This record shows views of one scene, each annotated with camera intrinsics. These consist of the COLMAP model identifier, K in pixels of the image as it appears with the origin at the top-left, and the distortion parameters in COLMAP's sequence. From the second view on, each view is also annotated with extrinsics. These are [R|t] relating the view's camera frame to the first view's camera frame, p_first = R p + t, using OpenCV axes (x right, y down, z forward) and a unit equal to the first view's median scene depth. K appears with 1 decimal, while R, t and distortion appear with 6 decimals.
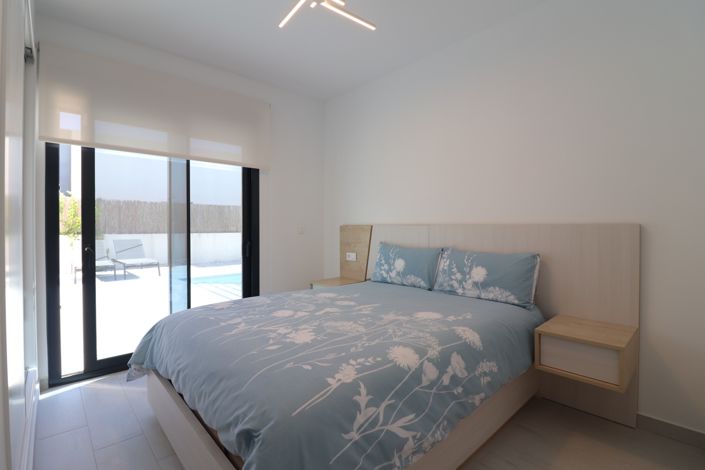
lens RADIAL K [[329.0, 0, 351.7], [0, 329.0, 228.5], [0, 0, 1]] dist [-0.004411, -0.003216]
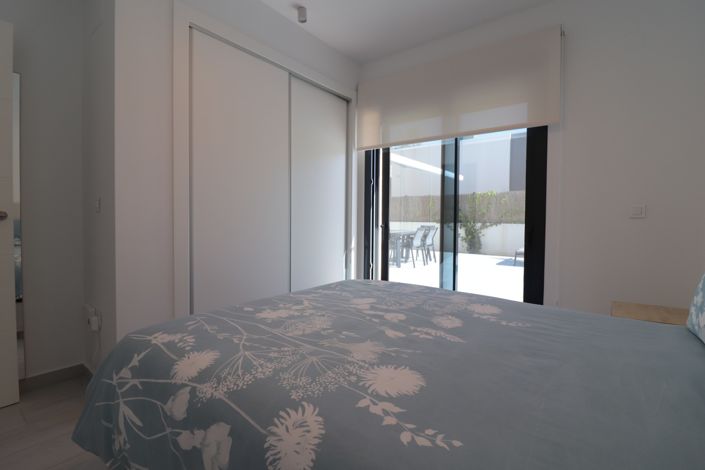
lens RADIAL K [[329.0, 0, 350.9], [0, 329.0, 236.6], [0, 0, 1]] dist [-0.004411, -0.003216]
pose [[0.174613, 0.056120, -0.983037, 0.786465], [-0.017404, 0.998394, 0.053905, 0.059494], [0.984483, 0.007697, 0.175309, 1.051368]]
